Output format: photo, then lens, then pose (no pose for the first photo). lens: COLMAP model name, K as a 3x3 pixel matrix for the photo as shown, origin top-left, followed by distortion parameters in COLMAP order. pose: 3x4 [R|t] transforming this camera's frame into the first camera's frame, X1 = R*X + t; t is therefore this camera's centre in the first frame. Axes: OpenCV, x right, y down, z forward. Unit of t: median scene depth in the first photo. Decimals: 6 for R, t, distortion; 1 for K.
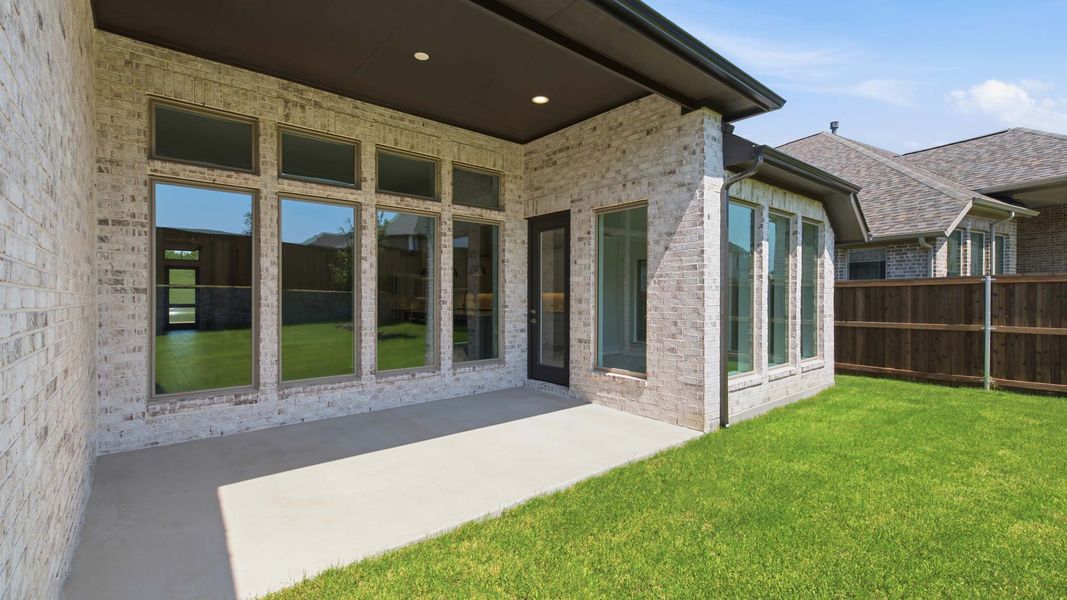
lens RADIAL K [[473.9, 0, 533.5], [0, 473.9, 300.0], [0, 0, 1]] dist [0.001504, 0.000261]
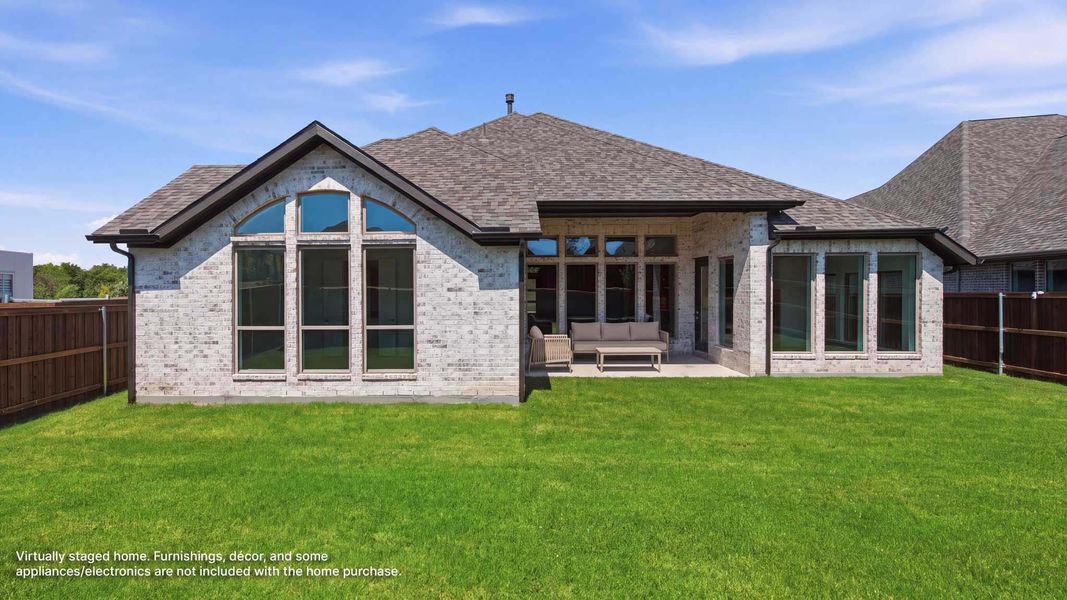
lens RADIAL K [[473.9, 0, 533.5], [0, 473.9, 300.0], [0, 0, 1]] dist [0.001504, 0.000261]
pose [[0.836251, 0.002338, -0.548342, 0.516591], [-0.001534, 0.999997, 0.001925, -0.027253], [0.548345, -0.000769, 0.836252, -0.883472]]
